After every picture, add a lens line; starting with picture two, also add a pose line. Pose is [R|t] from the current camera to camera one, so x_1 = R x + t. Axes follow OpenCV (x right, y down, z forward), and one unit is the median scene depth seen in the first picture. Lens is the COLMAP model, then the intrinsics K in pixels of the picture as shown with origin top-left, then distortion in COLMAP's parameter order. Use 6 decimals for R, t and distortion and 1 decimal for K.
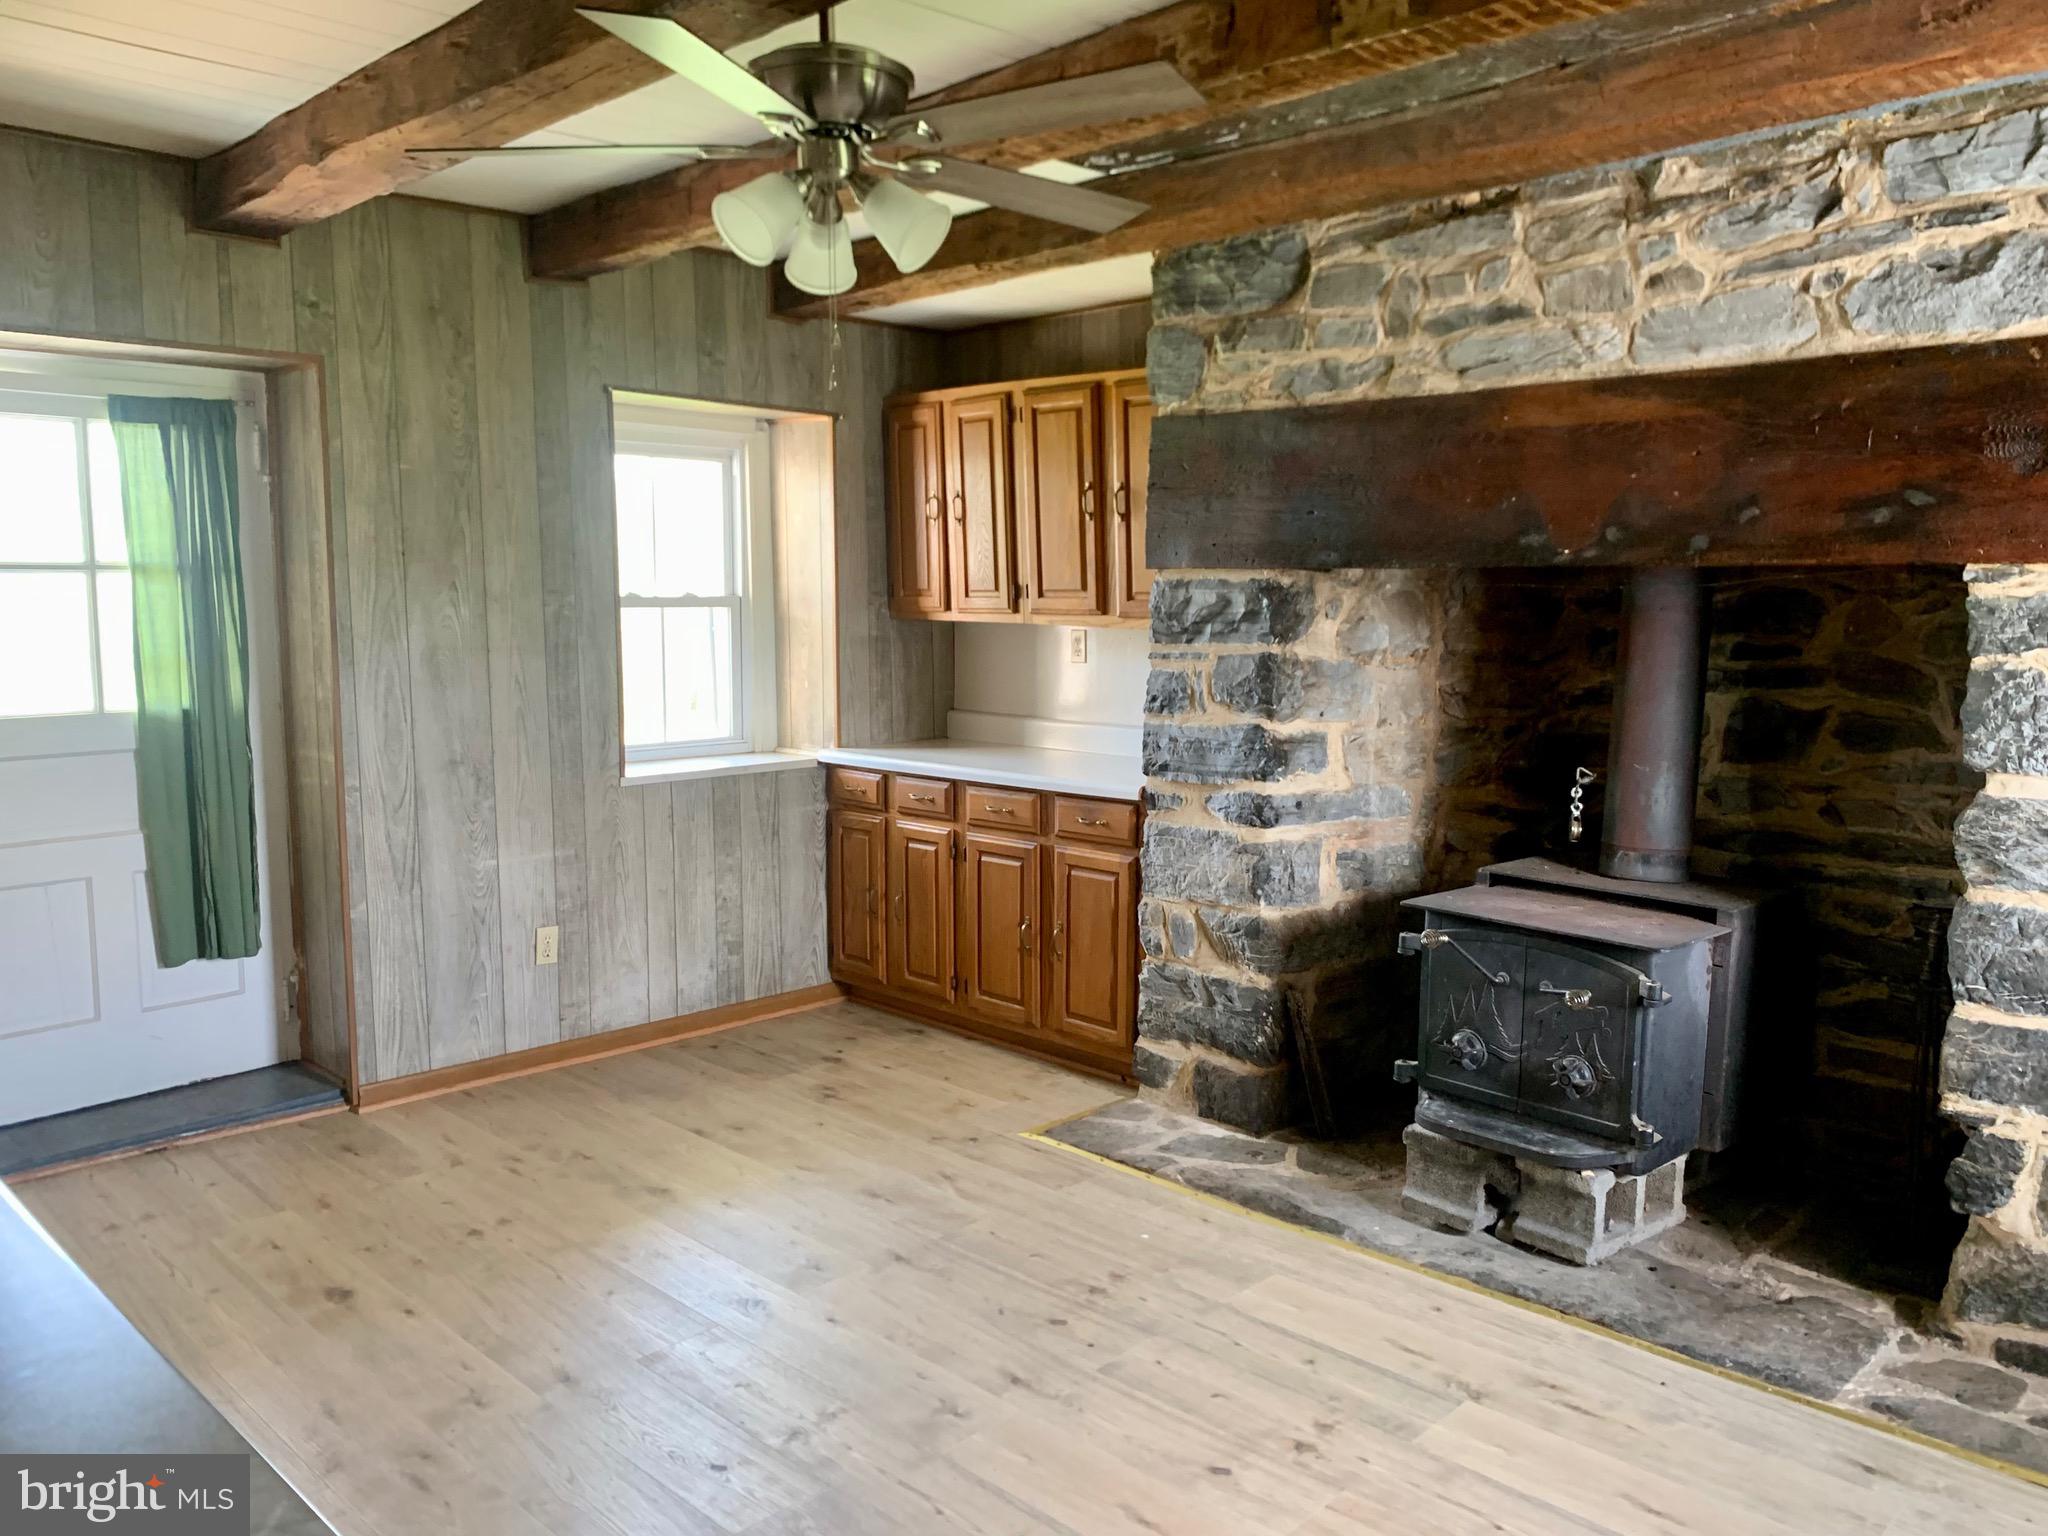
lens RADIAL K [[1588.7, 0, 1021.7], [0, 1588.7, 759.1], [0, 0, 1]] dist [0.036648, -0.041423]
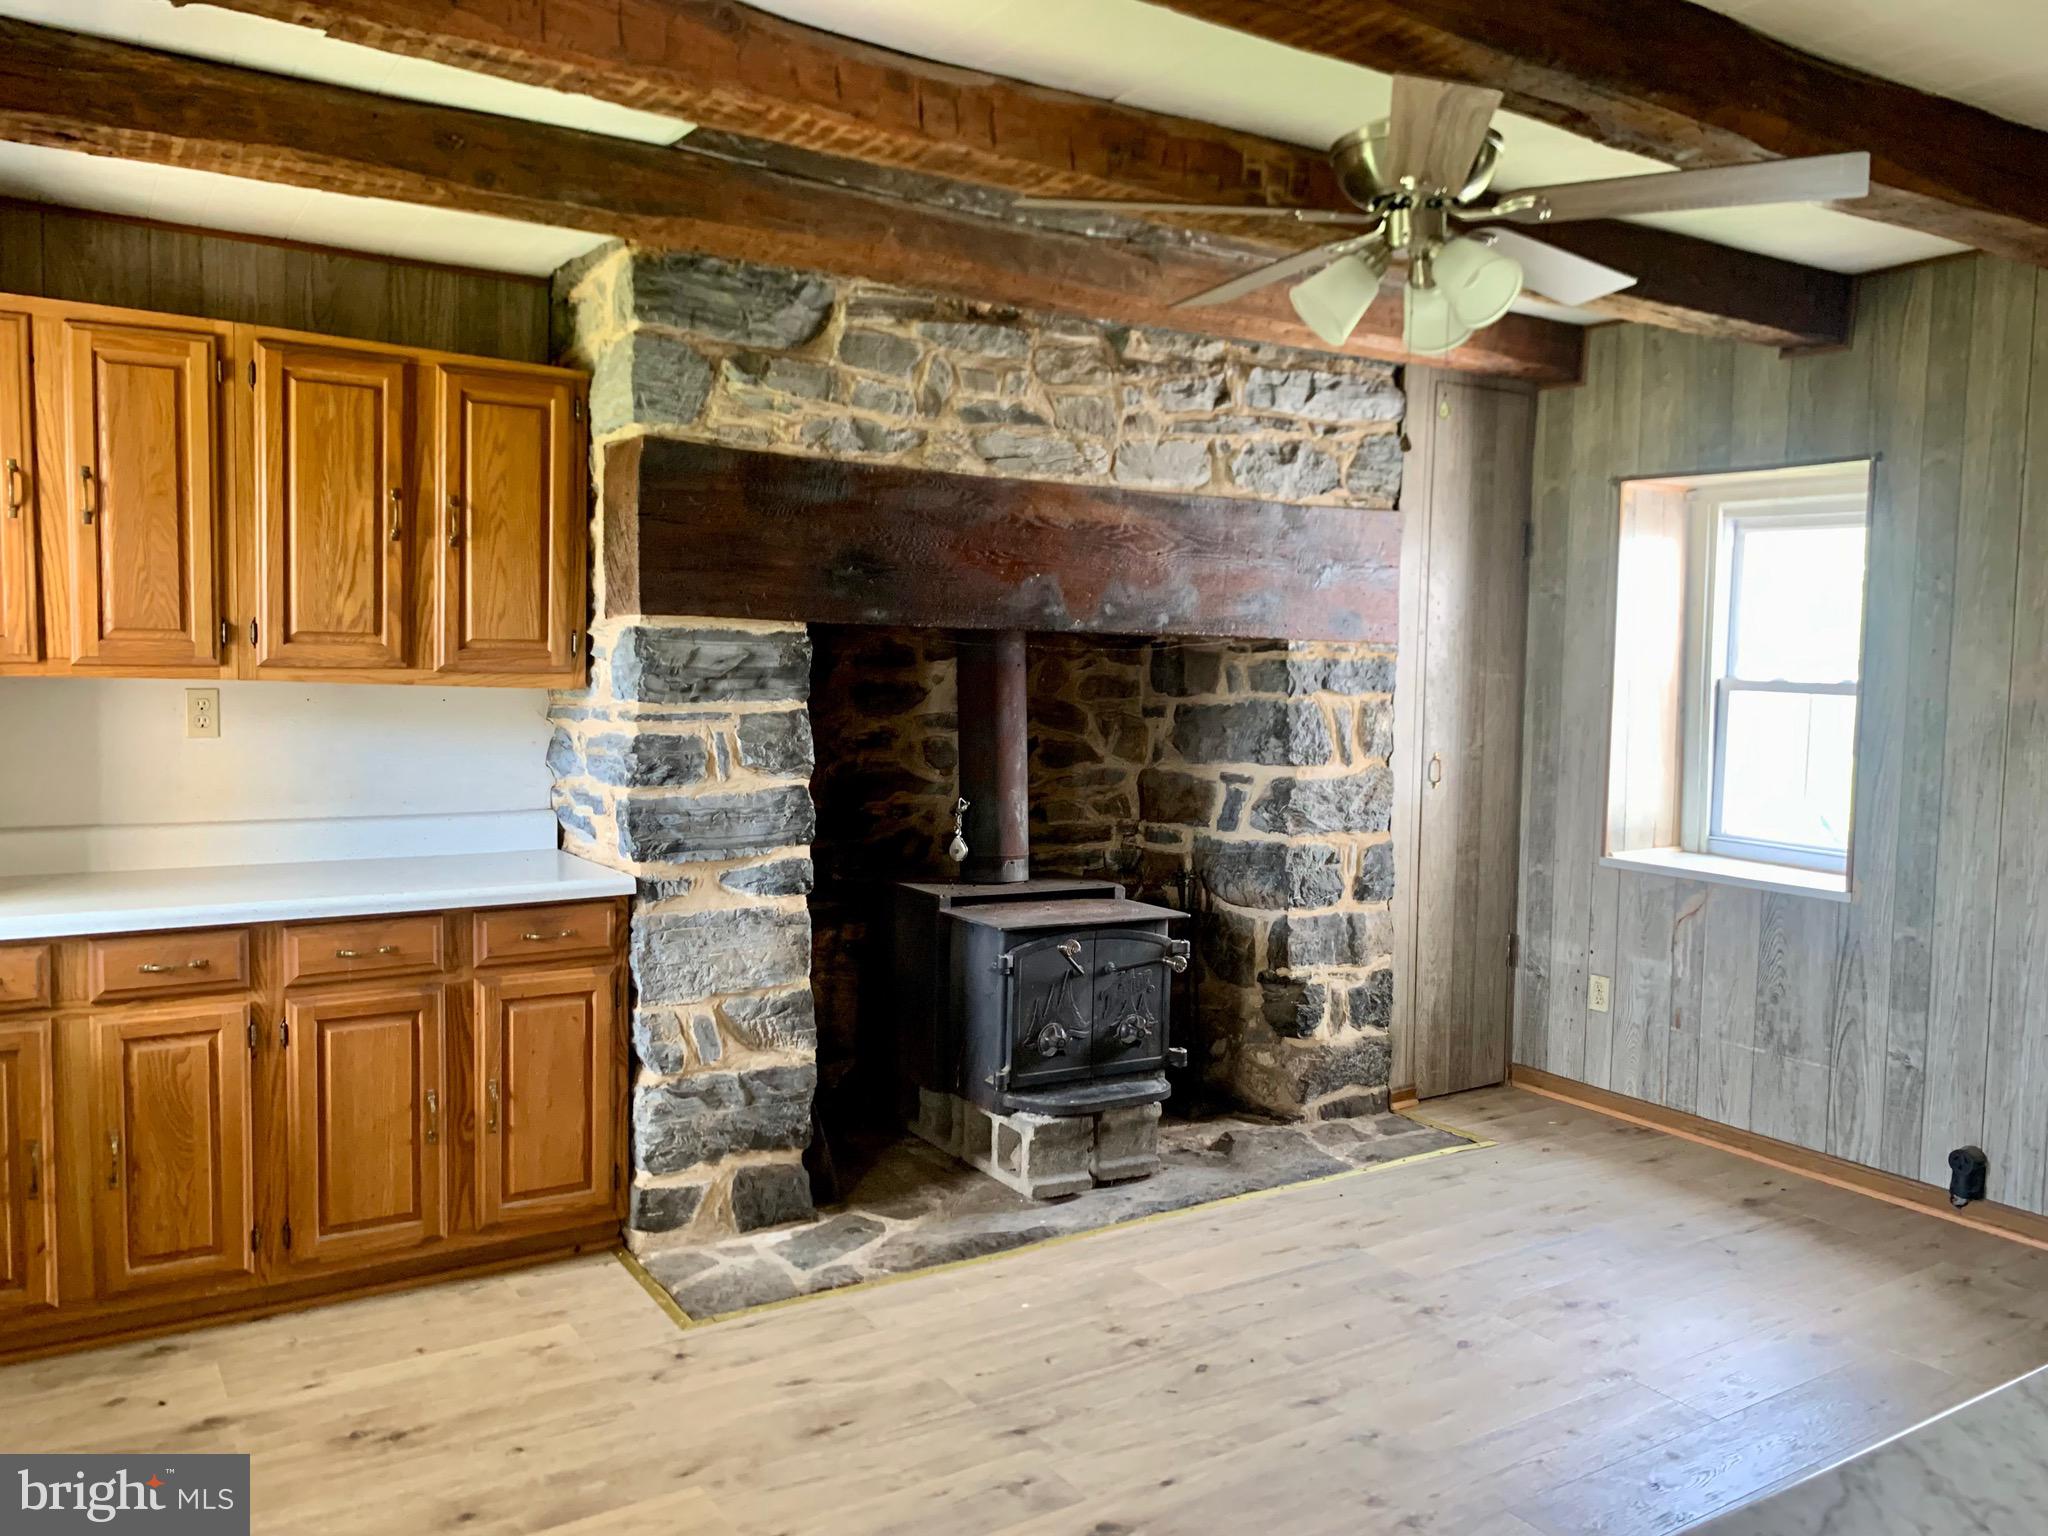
lens RADIAL K [[1588.7, 0, 1030.4], [0, 1588.7, 761.4], [0, 0, 1]] dist [0.036648, -0.041423]
pose [[0.197013, -0.061659, 0.978460, -0.844286], [0.085091, 0.995330, 0.045589, -0.076624], [-0.976701, 0.074276, 0.201339, 0.759599]]
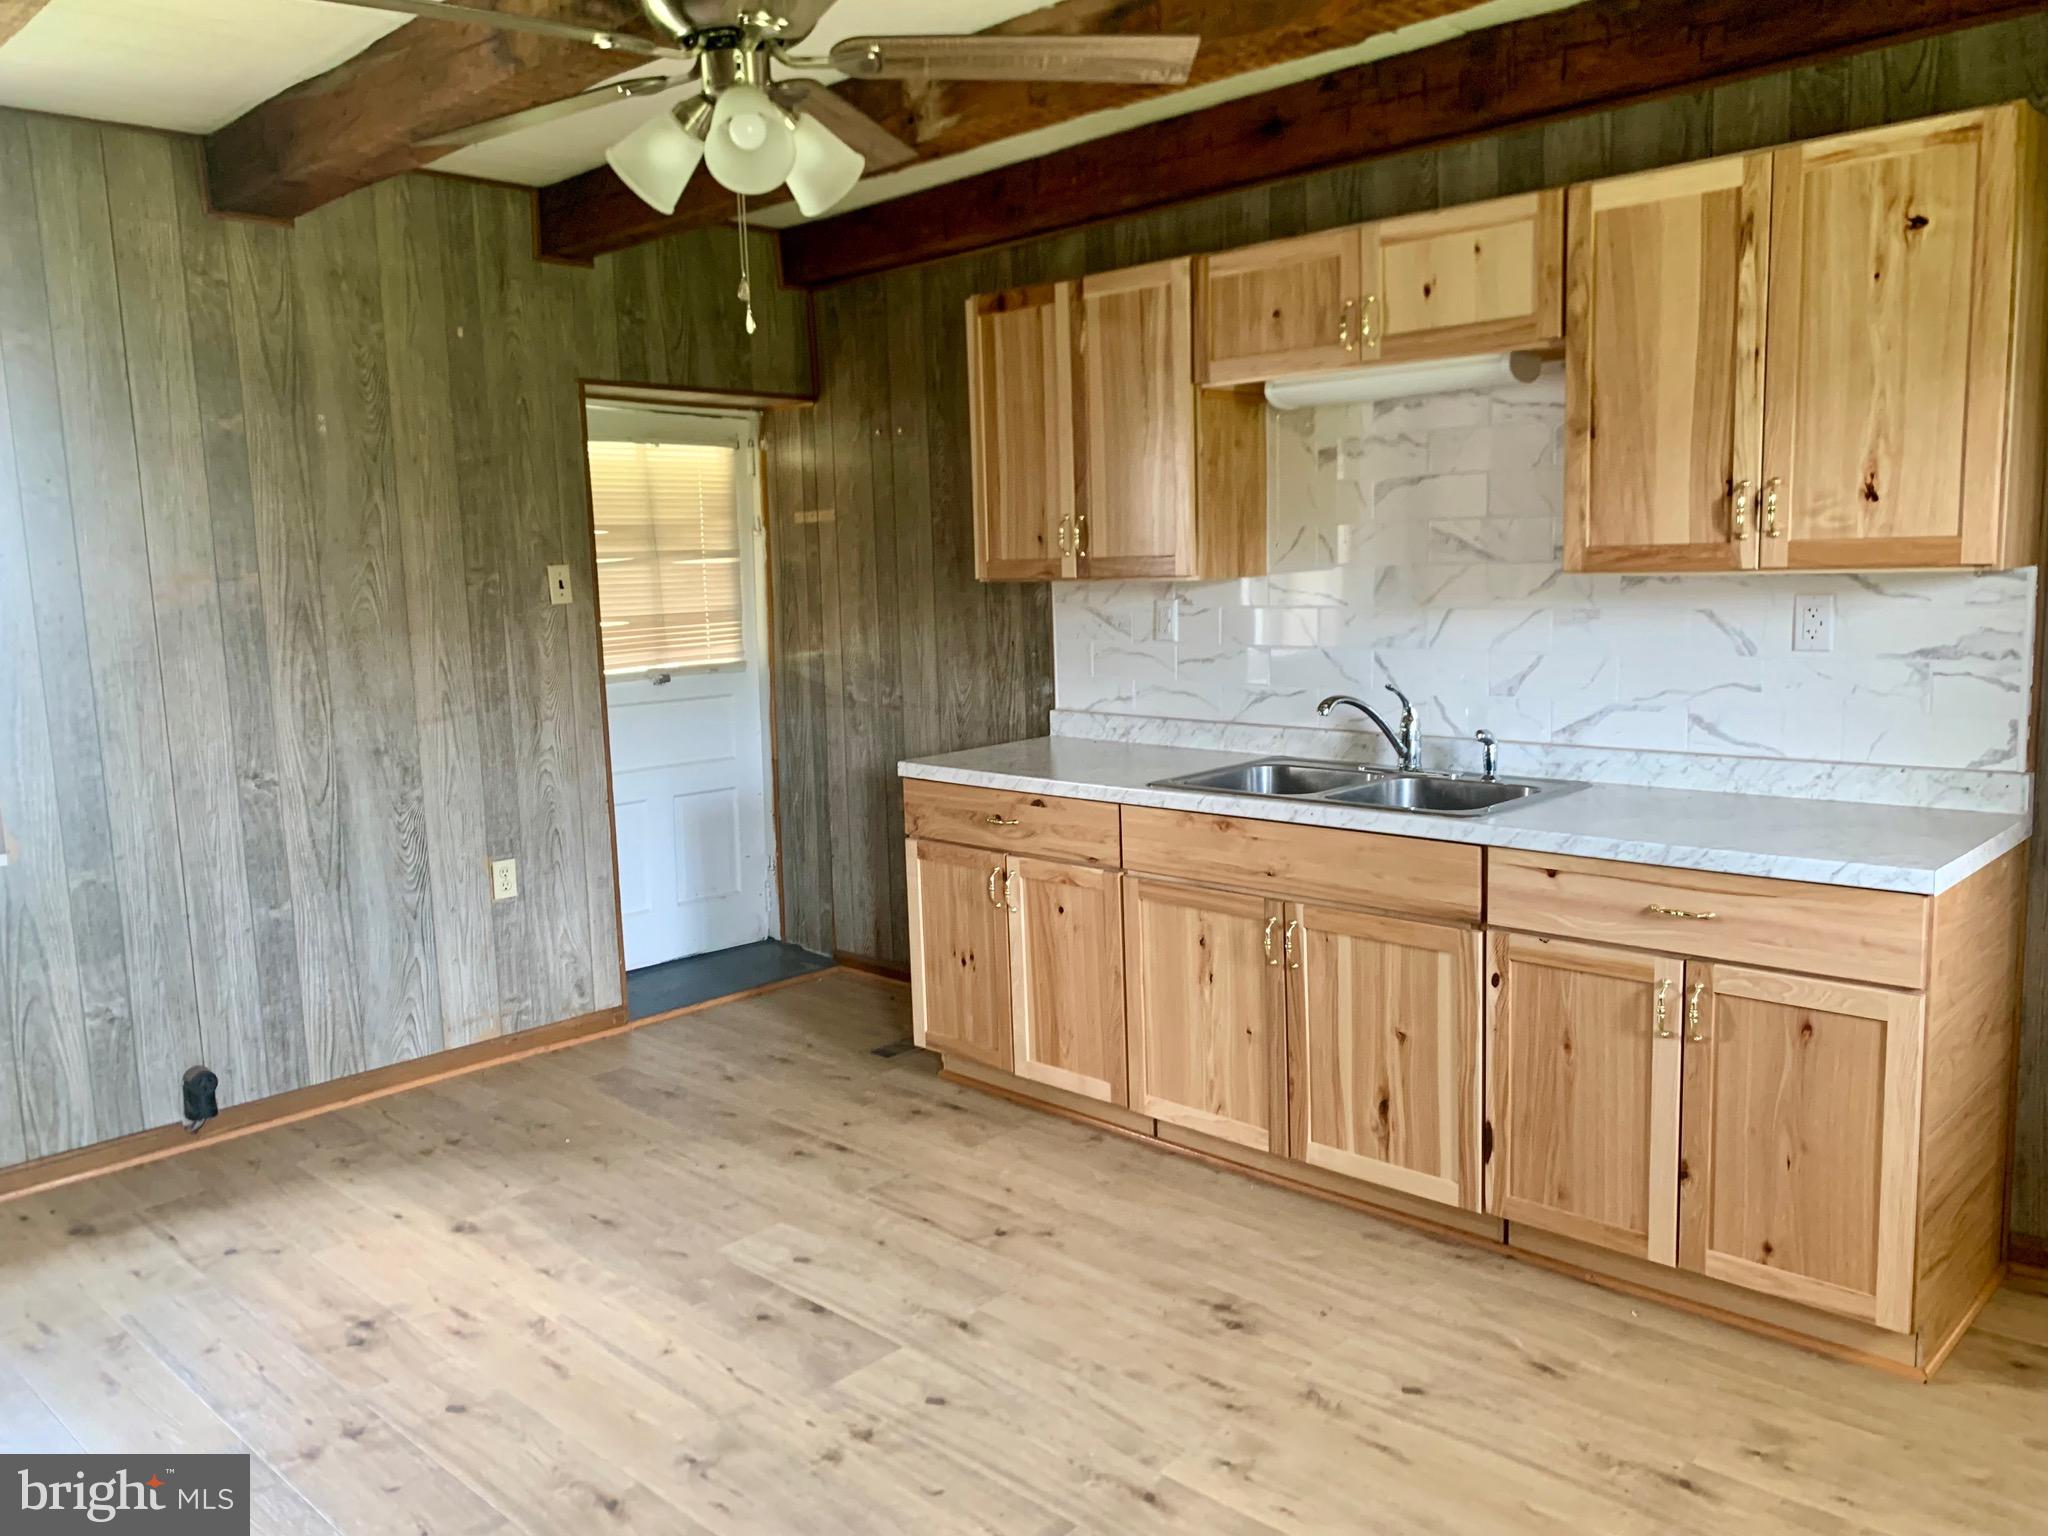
lens RADIAL K [[1588.7, 0, 1019.4], [0, 1588.7, 761.7], [0, 0, 1]] dist [0.036648, -0.041423]
pose [[-0.998979, 0.041006, -0.018953, -0.177822], [0.035075, 0.968476, 0.246624, -0.156820], [0.028469, 0.245708, -0.968926, 1.400656]]
